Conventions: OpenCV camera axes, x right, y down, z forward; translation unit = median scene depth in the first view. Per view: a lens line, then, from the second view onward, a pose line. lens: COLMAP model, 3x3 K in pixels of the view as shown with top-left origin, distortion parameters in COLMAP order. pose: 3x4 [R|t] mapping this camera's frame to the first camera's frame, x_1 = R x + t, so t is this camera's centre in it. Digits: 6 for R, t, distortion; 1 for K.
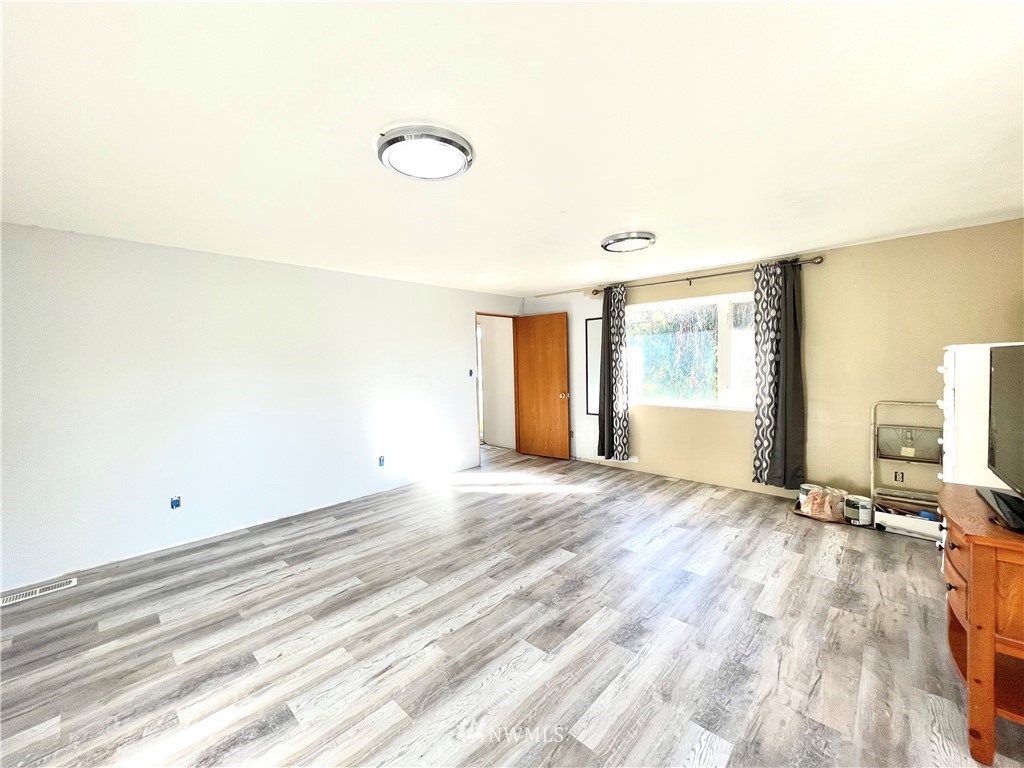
lens RADIAL K [[413.5, 0, 510.8], [0, 413.5, 380.5], [0, 0, 1]] dist [-0.000027, 0.000110]
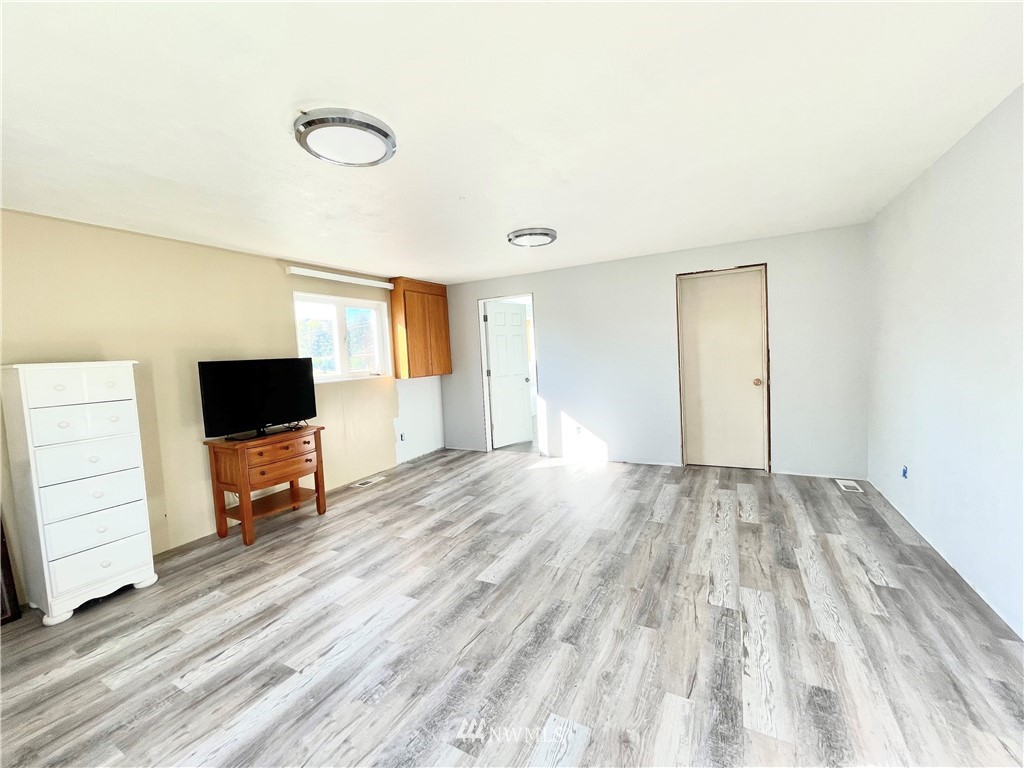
lens RADIAL K [[413.5, 0, 509.6], [0, 413.5, 379.9], [0, 0, 1]] dist [-0.000027, 0.000110]
pose [[-0.964916, 0.089286, -0.246910, 0.277465], [0.063614, 0.991885, 0.110080, -0.073255], [0.254735, 0.090511, -0.962766, 1.880067]]
